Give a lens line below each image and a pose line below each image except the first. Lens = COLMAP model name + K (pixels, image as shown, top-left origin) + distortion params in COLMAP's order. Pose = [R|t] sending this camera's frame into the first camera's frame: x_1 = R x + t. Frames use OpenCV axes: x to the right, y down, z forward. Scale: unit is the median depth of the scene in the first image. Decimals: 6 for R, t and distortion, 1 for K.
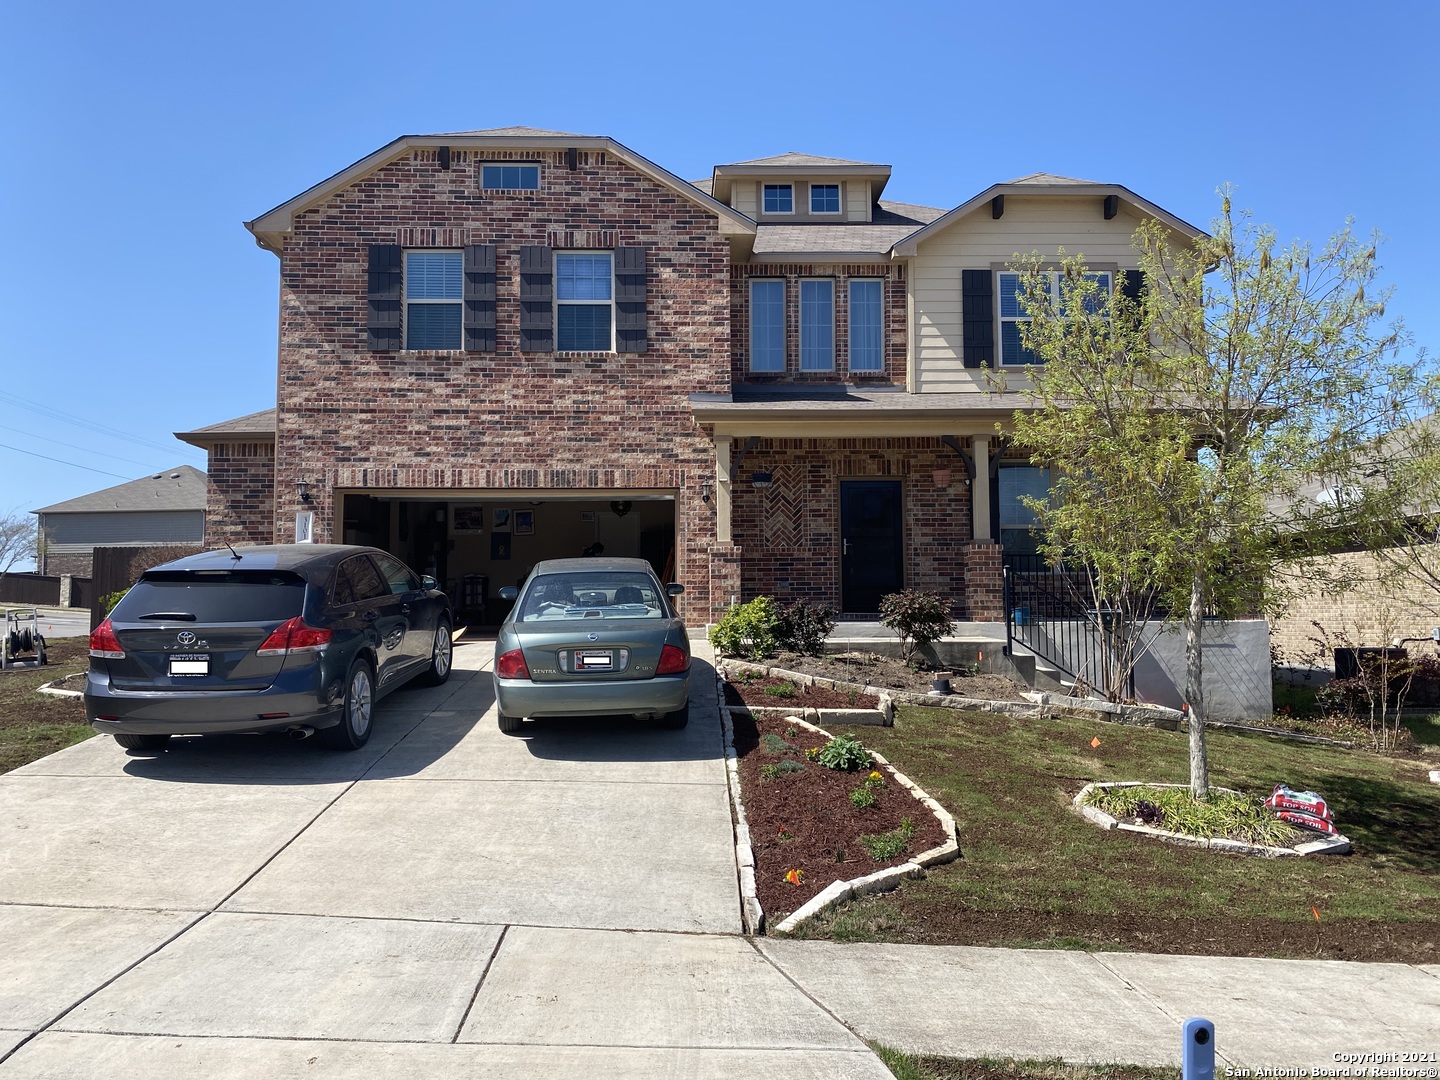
lens RADIAL K [[1095.7, 0, 721.6], [0, 1095.7, 531.7], [0, 0, 1]] dist [0.024150, -0.013799]
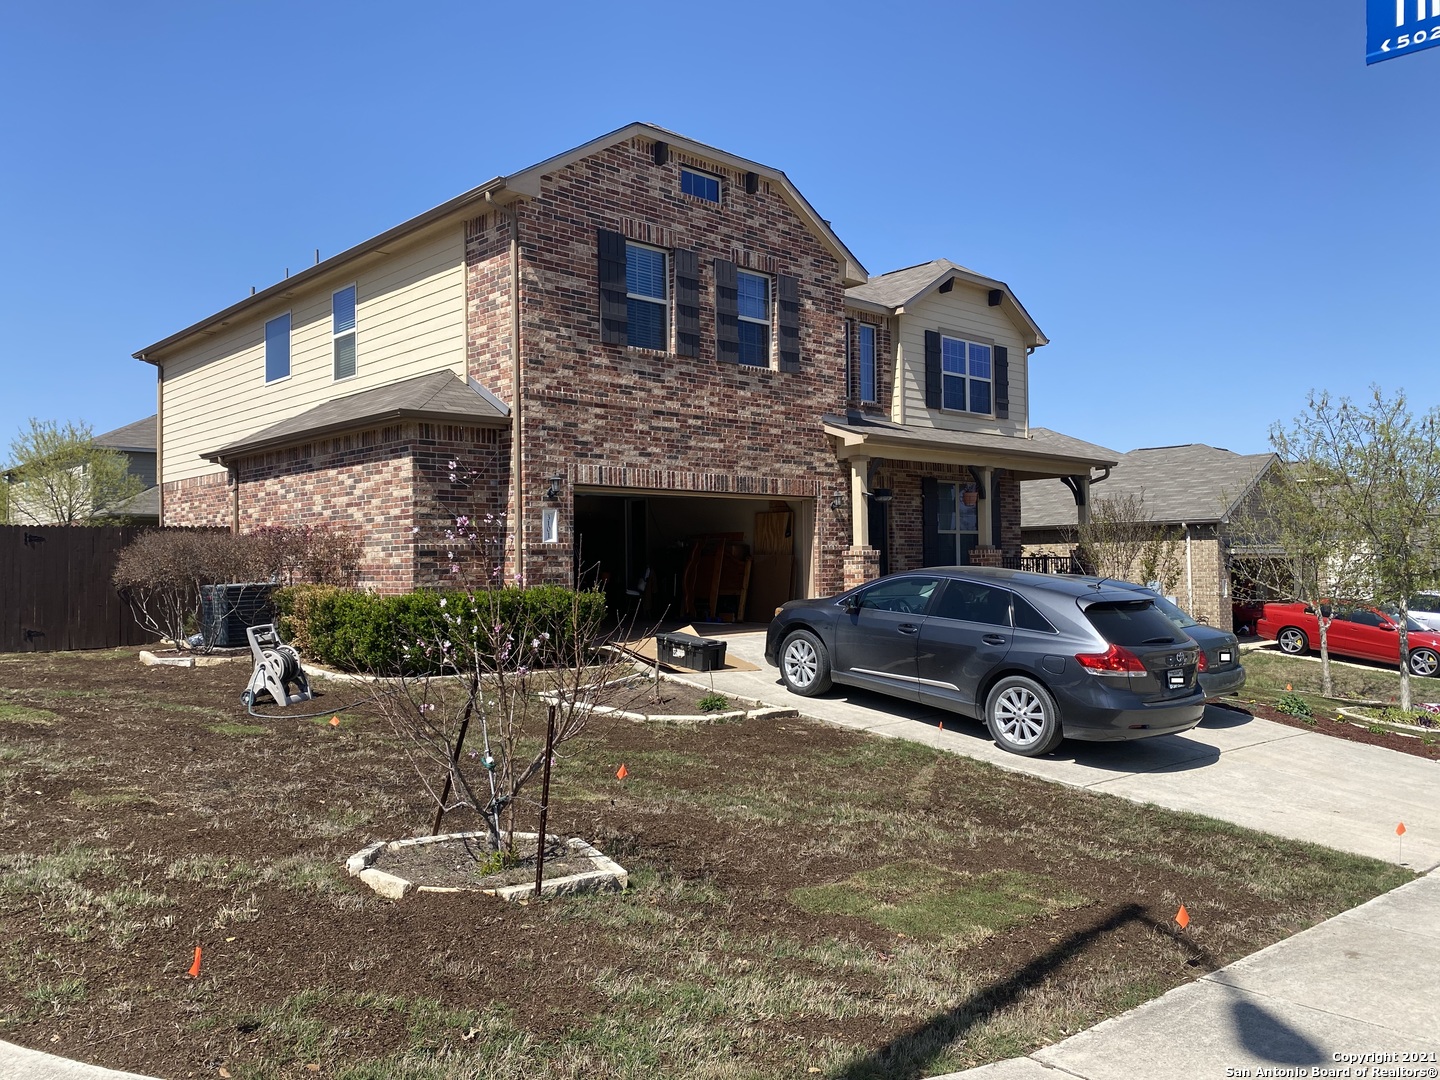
lens RADIAL K [[1095.7, 0, 717.8], [0, 1095.7, 549.5], [0, 0, 1]] dist [0.024150, -0.013799]
pose [[0.749354, 0.005122, 0.662149, -0.871518], [-0.044051, 0.998141, 0.042131, -0.028825], [-0.660702, -0.060739, 0.748187, 0.206776]]
